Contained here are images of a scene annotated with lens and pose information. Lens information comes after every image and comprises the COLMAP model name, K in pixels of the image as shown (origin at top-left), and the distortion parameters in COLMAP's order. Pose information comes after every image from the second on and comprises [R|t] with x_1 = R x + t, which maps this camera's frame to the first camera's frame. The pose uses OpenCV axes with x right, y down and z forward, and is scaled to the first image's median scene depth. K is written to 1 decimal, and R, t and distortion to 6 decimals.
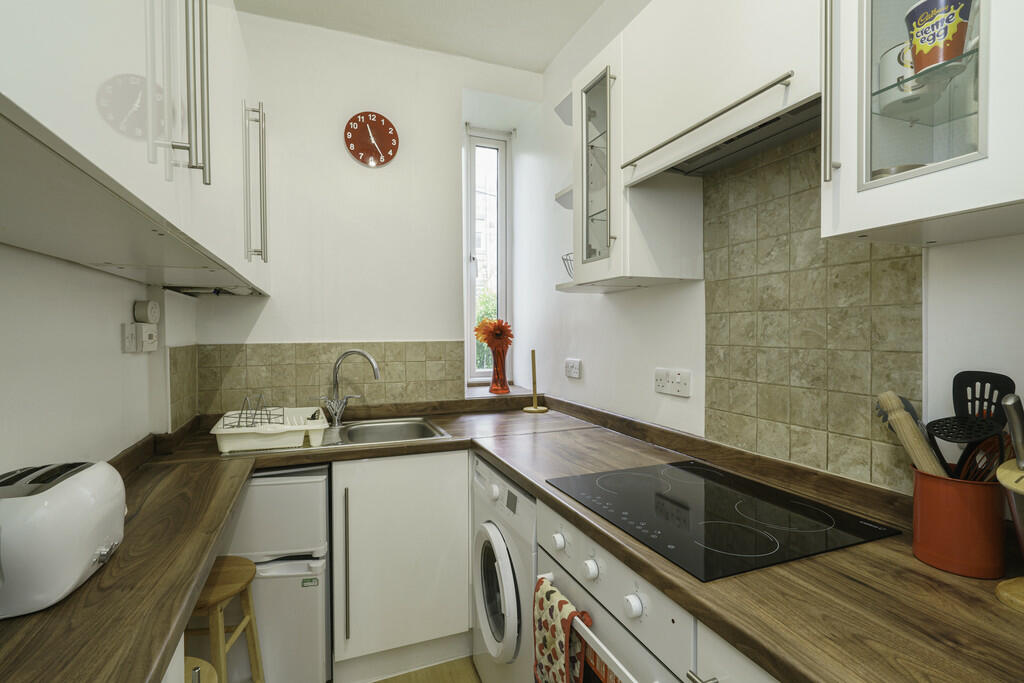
lens RADIAL K [[487.4, 0, 511.5], [0, 487.4, 340.5], [0, 0, 1]] dist [-0.003213, 0.001883]
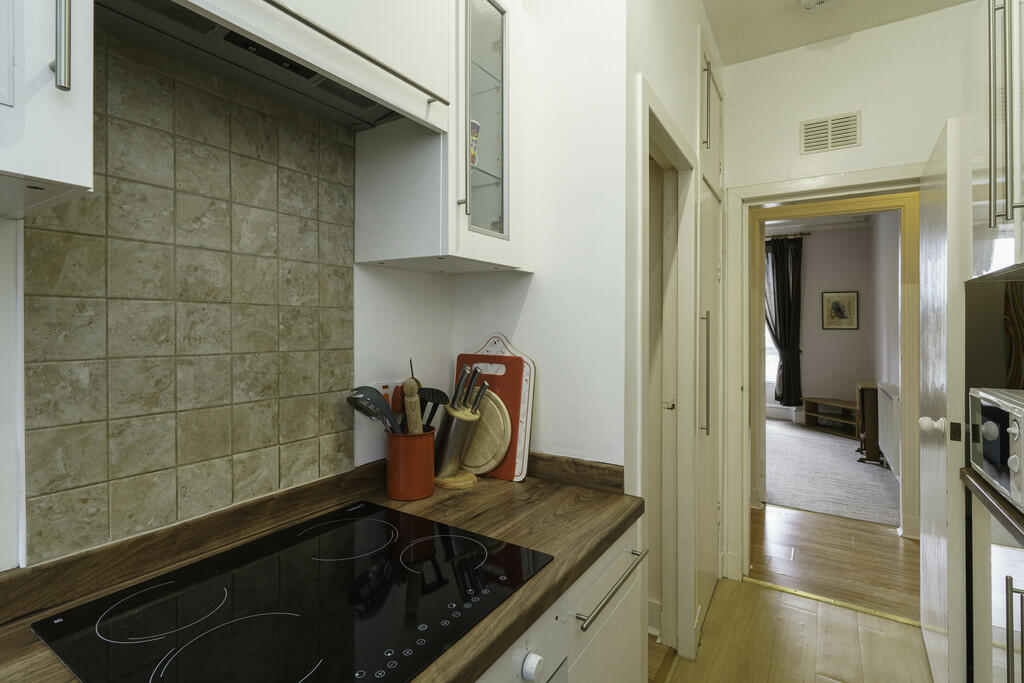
lens RADIAL K [[487.4, 0, 510.0], [0, 487.4, 318.6], [0, 0, 1]] dist [-0.003213, 0.001883]
pose [[-0.575239, 0.012501, 0.817890, -0.244574], [0.010466, 0.999914, -0.007923, -0.023753], [-0.817919, 0.004002, -0.575320, 0.896655]]
